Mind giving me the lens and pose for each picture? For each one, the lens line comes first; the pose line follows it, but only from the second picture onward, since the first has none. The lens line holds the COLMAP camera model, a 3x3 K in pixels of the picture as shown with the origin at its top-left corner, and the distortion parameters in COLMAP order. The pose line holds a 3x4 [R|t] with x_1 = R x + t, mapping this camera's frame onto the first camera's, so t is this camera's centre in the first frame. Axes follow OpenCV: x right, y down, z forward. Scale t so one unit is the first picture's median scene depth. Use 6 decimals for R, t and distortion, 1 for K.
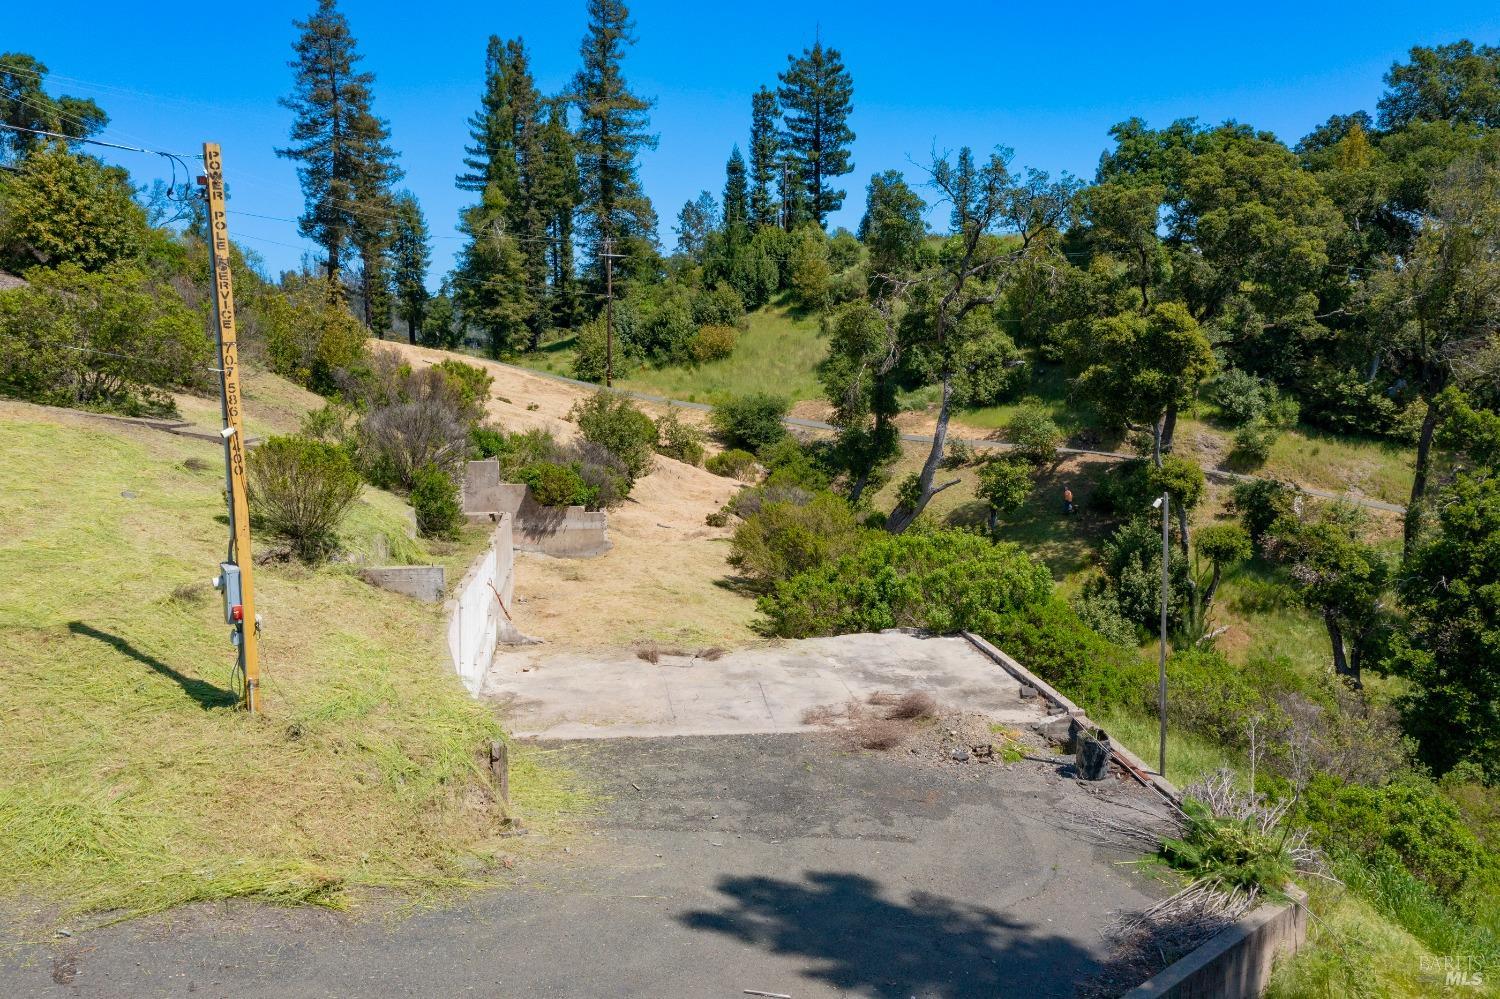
lens RADIAL K [[1194.2, 0, 748.6], [0, 1194.2, 499.4], [0, 0, 1]] dist [0.006406, 0.005216]
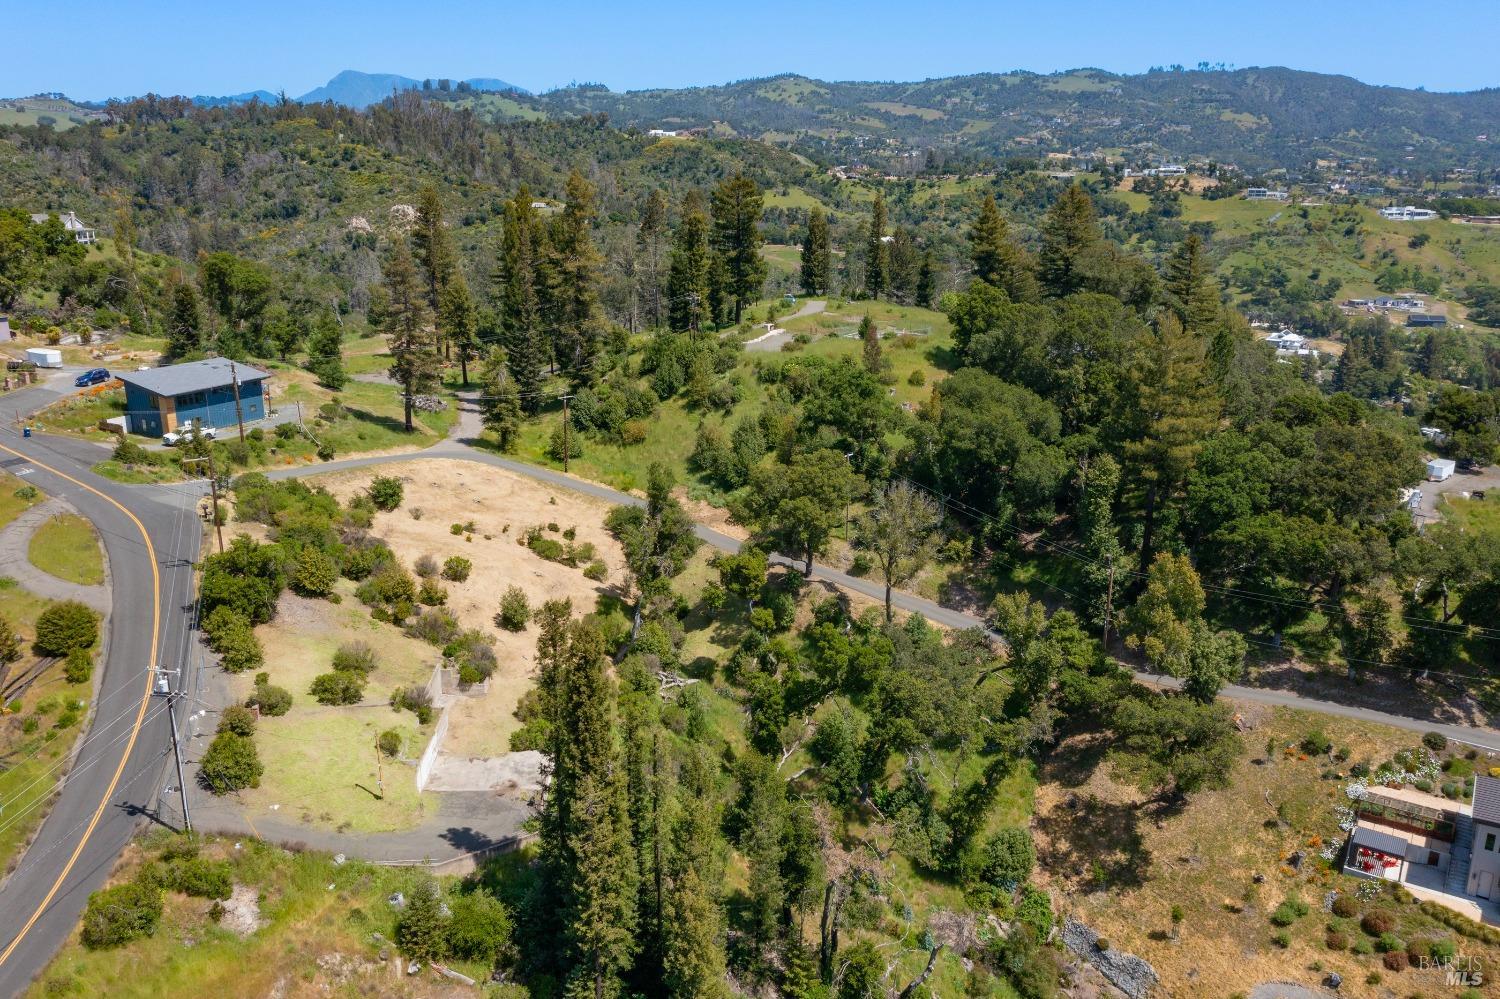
lens RADIAL K [[1194.2, 0, 749.3], [0, 1194.2, 495.9], [0, 0, 1]] dist [0.006406, 0.005216]
pose [[0.996885, 0.028815, -0.073421, 0.332708], [-0.016101, 0.985619, 0.168212, -0.427635], [0.077212, -0.166506, 0.983013, -0.827195]]
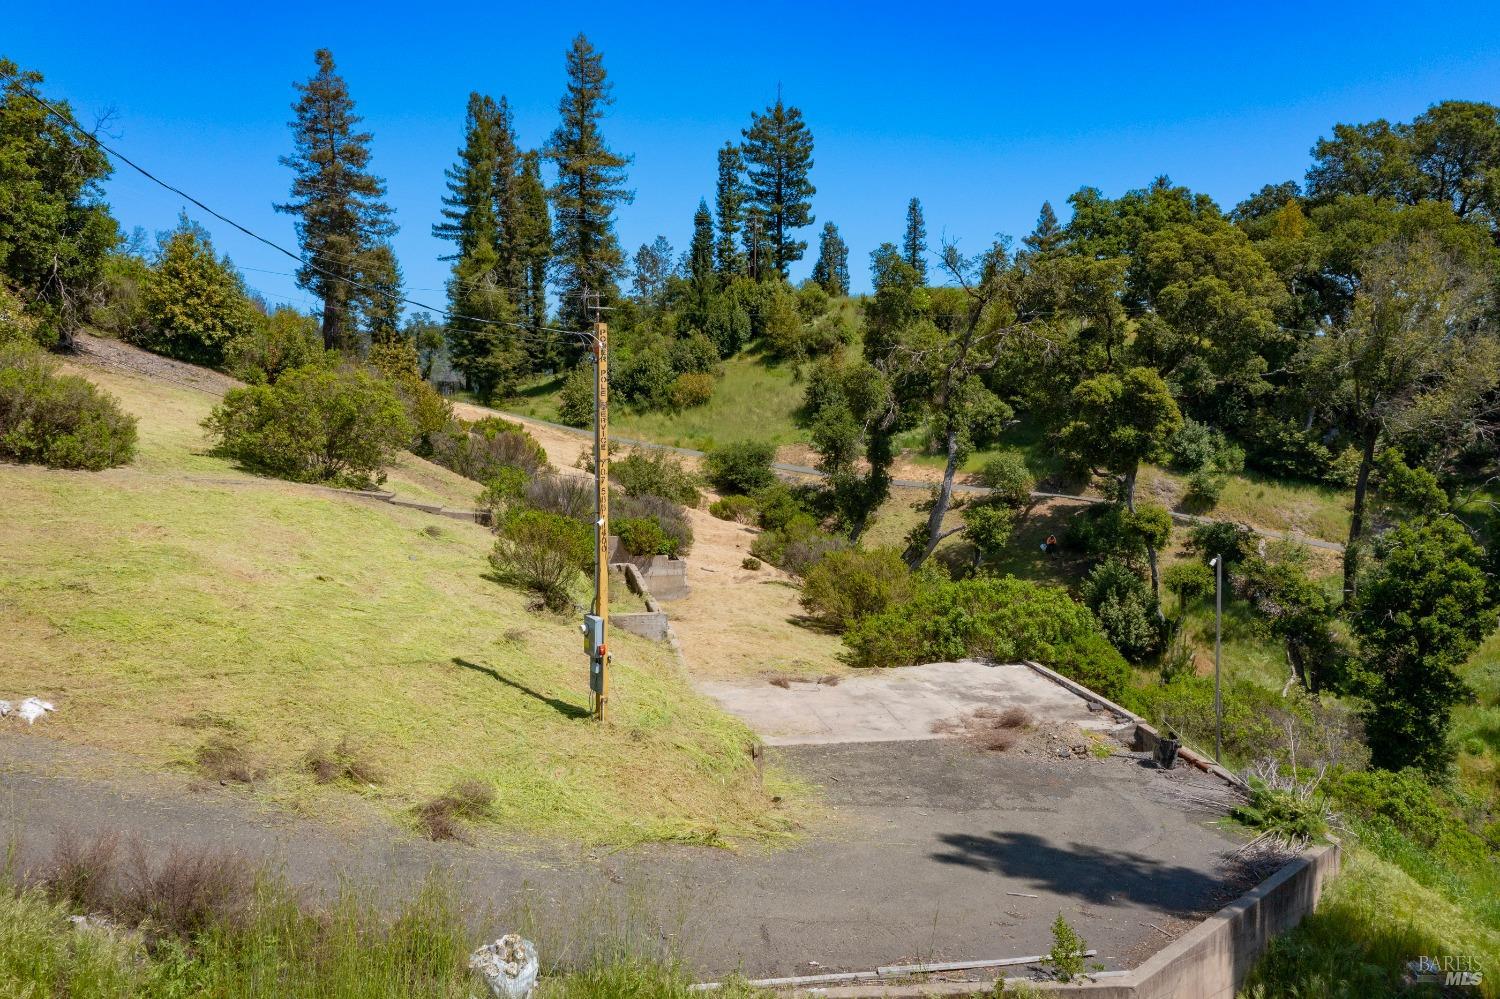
lens RADIAL K [[1194.2, 0, 747.9], [0, 1194.2, 501.6], [0, 0, 1]] dist [0.006406, 0.005216]
pose [[0.998512, -0.003751, 0.054399, -0.050578], [0.005176, 0.999647, -0.026074, -0.006488], [-0.054282, 0.026317, 0.998179, -0.064005]]
